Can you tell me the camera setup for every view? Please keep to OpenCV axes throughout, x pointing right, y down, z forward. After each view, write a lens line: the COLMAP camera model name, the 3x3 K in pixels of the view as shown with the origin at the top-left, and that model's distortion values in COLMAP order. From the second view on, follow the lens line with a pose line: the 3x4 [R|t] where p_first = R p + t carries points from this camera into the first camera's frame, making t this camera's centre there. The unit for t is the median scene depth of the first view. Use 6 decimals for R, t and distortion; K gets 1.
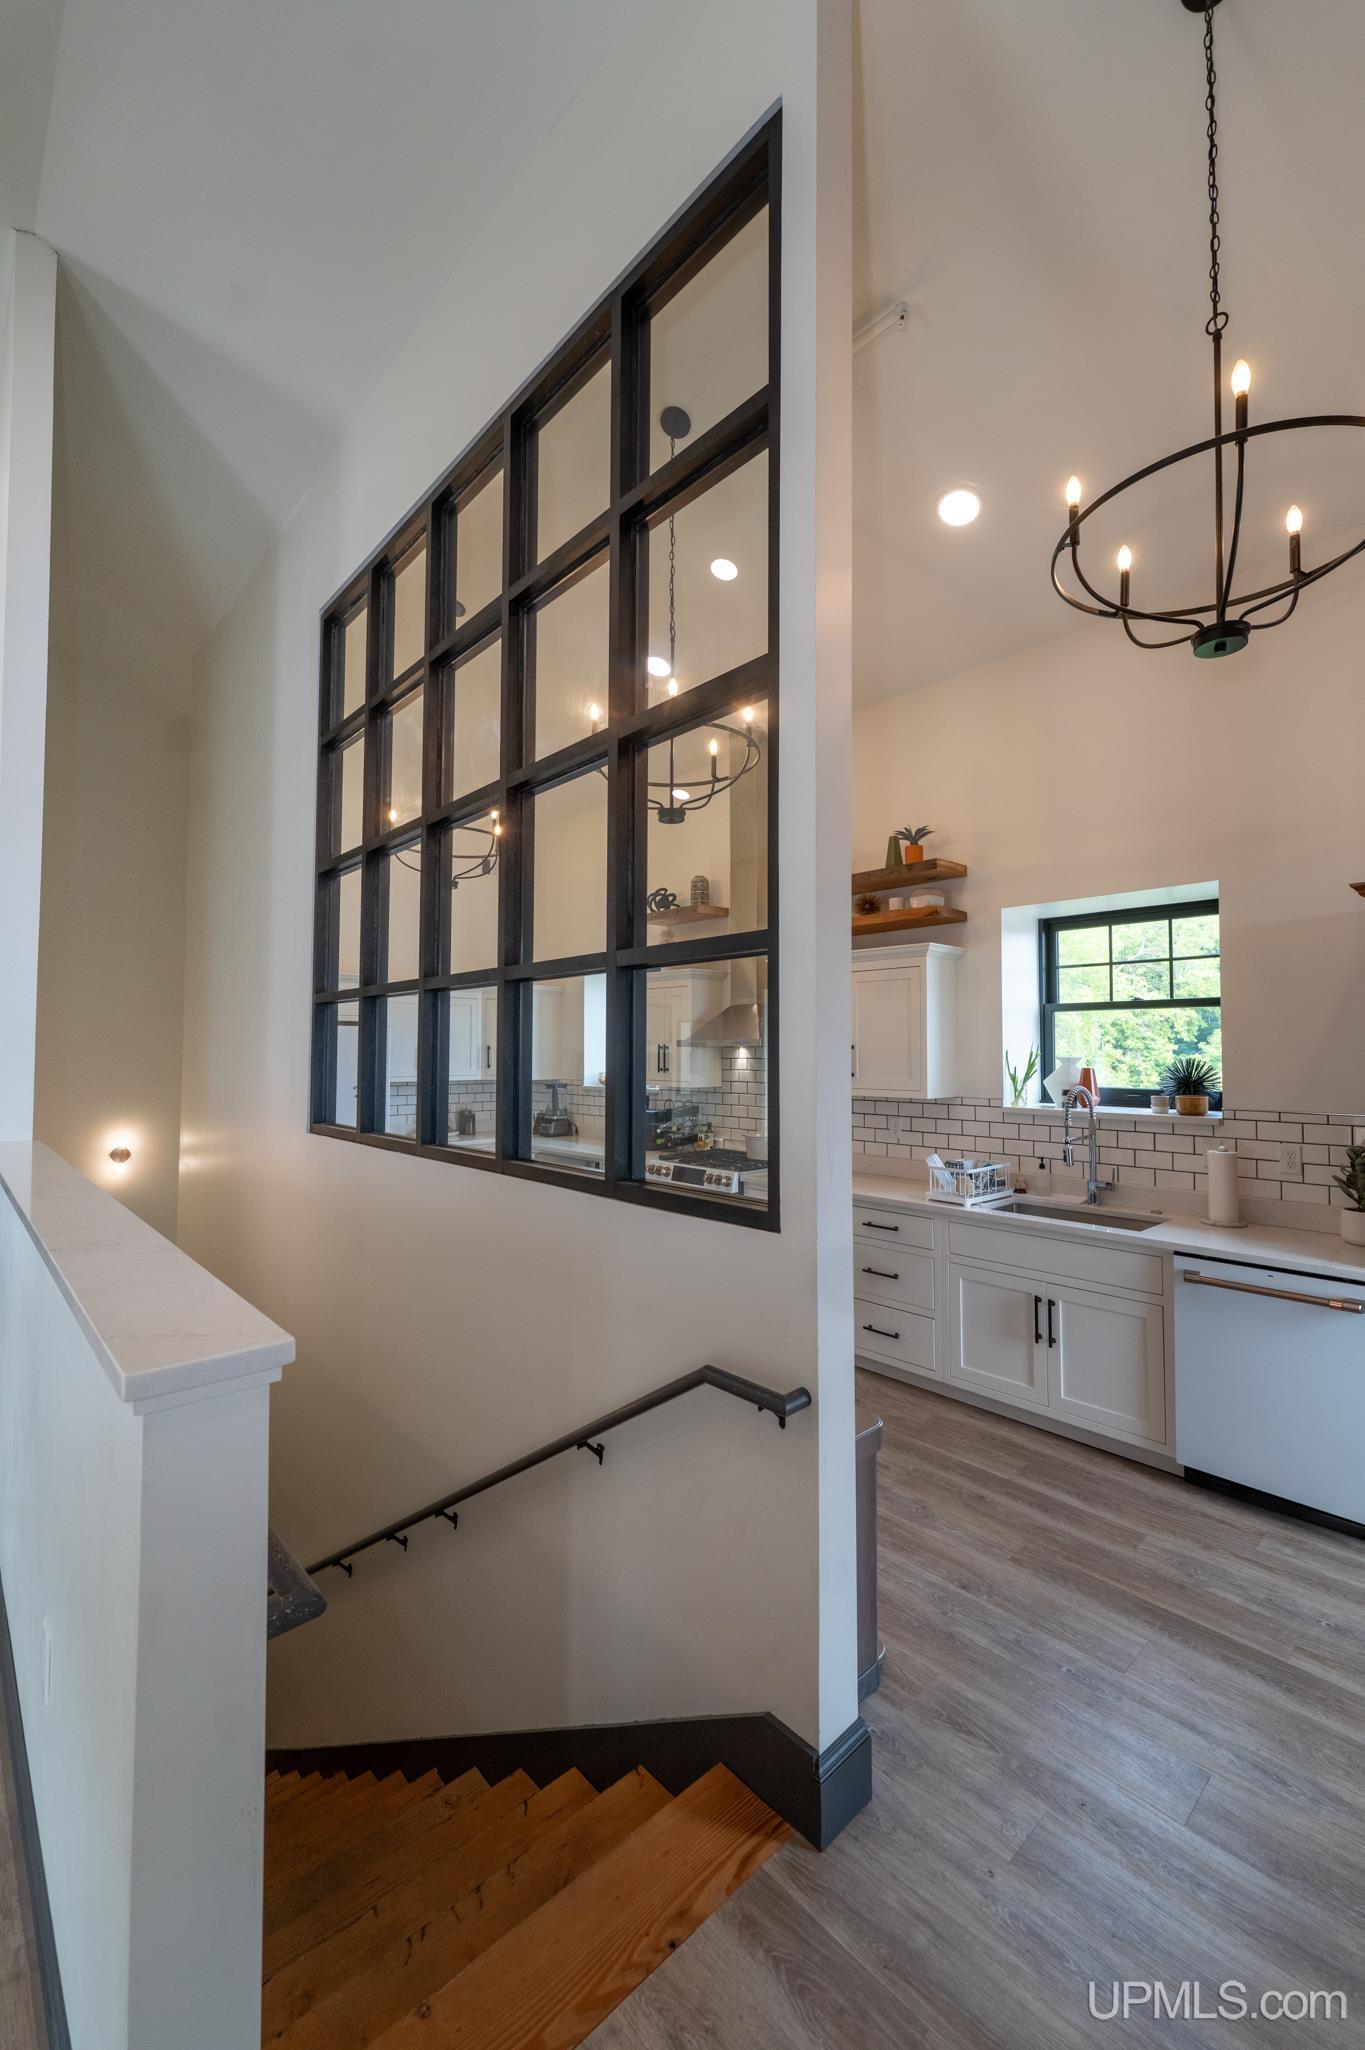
lens RADIAL K [[823.9, 0, 681.1], [0, 823.9, 1023.2], [0, 0, 1]] dist [0.003589, -0.001056]
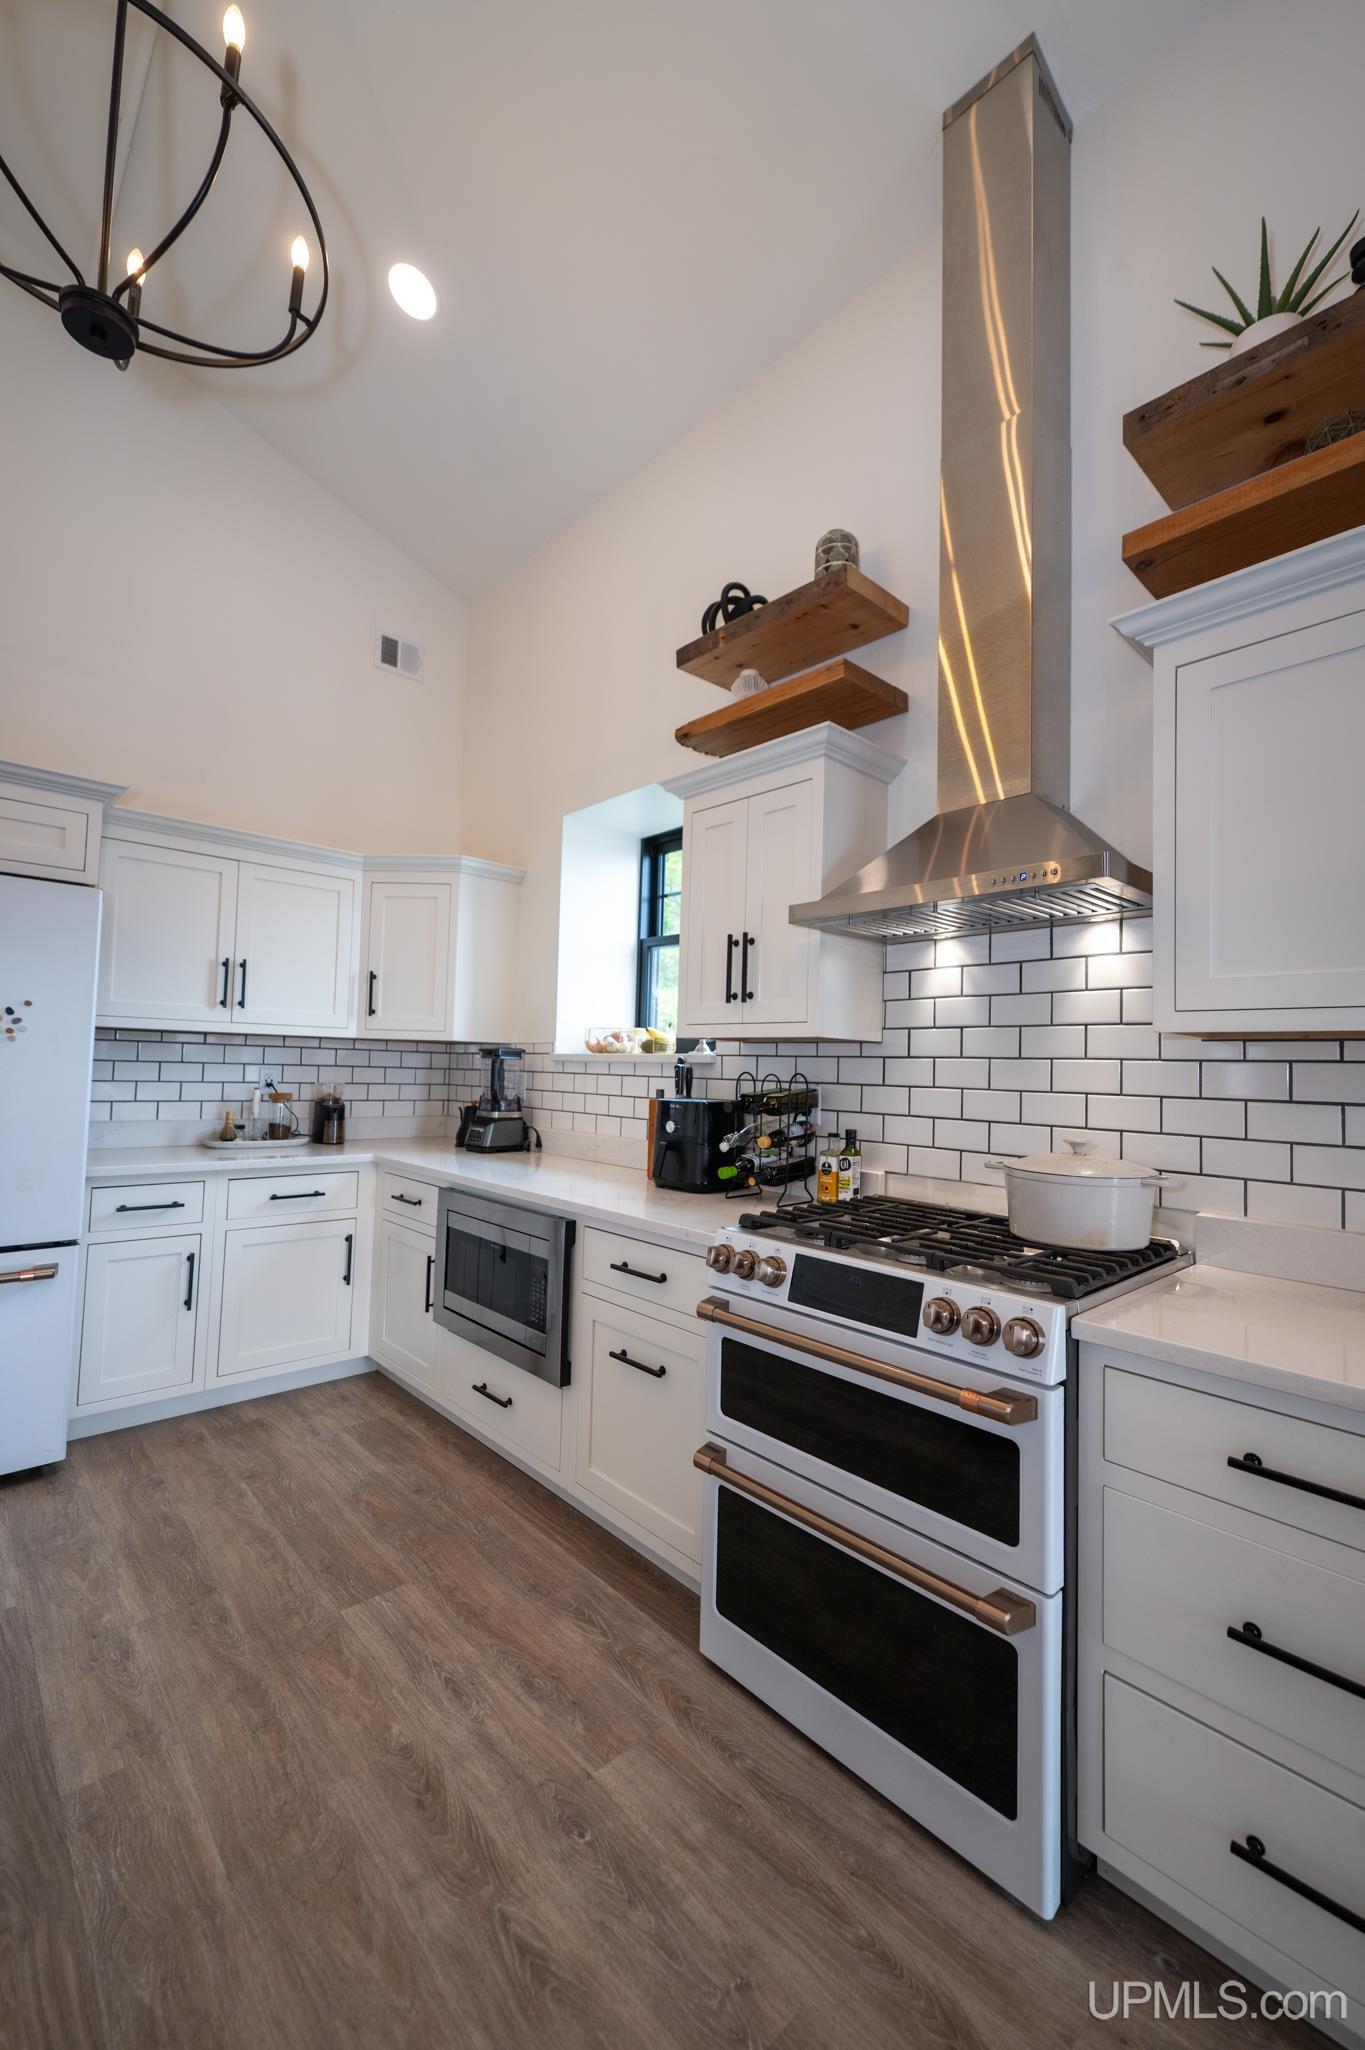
lens RADIAL K [[823.9, 0, 682.3], [0, 823.9, 1027.2], [0, 0, 1]] dist [0.003589, -0.001056]
pose [[0.999611, 0.027551, 0.004336, -0.051624], [-0.027486, 0.999519, -0.014355, 0.078480], [-0.004729, 0.014230, 0.999888, 0.595863]]
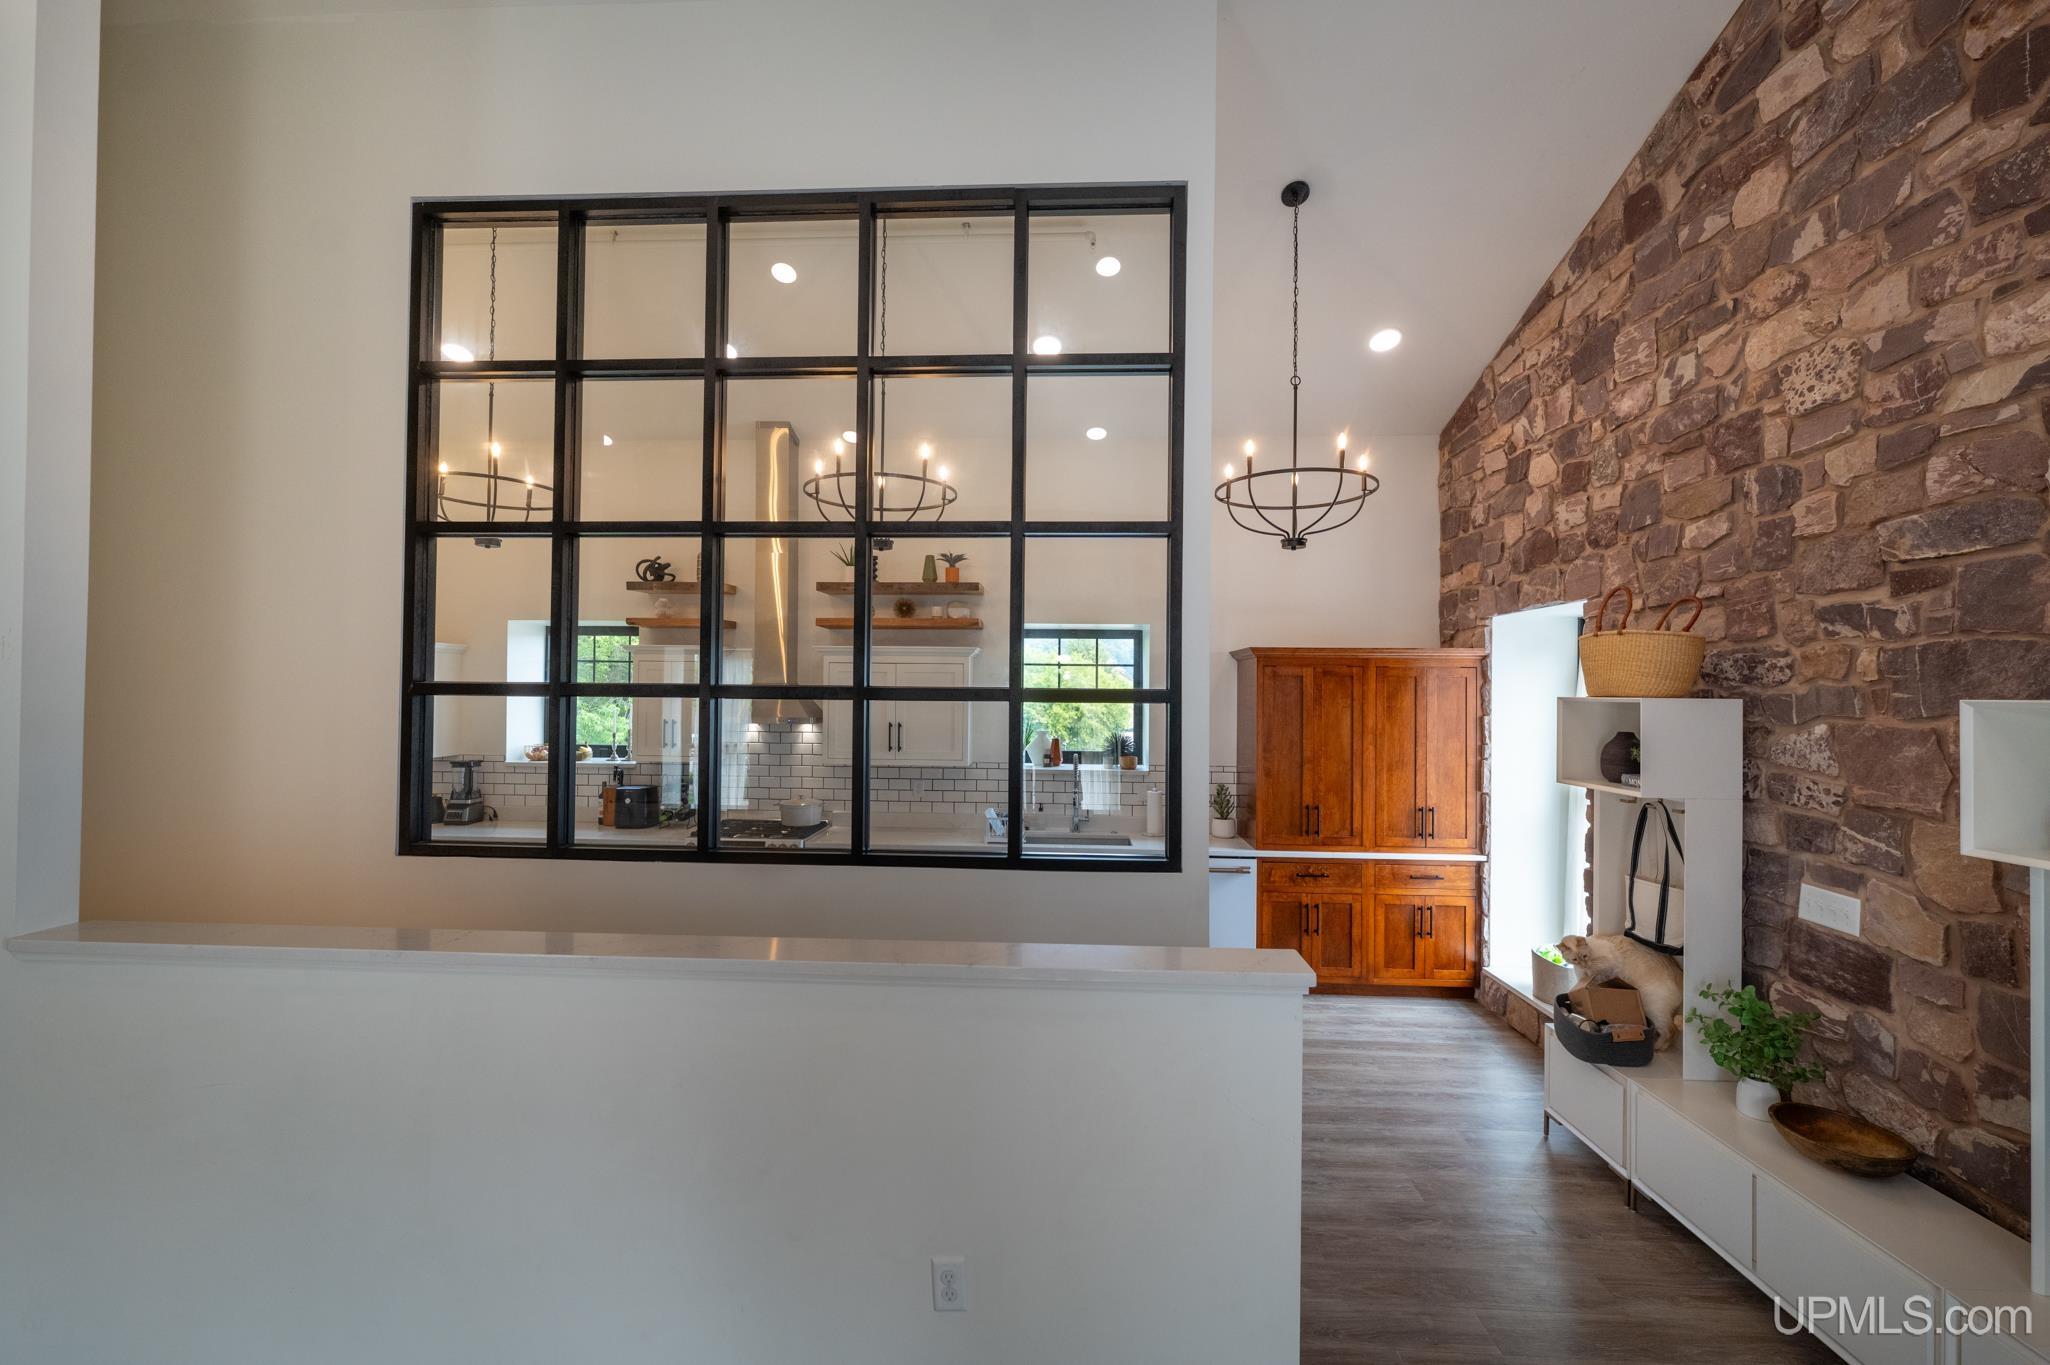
lens RADIAL K [[823.9, 0, 1021.7], [0, 823.9, 685.5], [0, 0, 1]] dist [0.003589, -0.001056]
pose [[0.712027, 0.010894, 0.702067, -0.413607], [-0.034584, 0.999210, 0.019570, -0.047808], [-0.701299, -0.038215, 0.711842, 0.010124]]
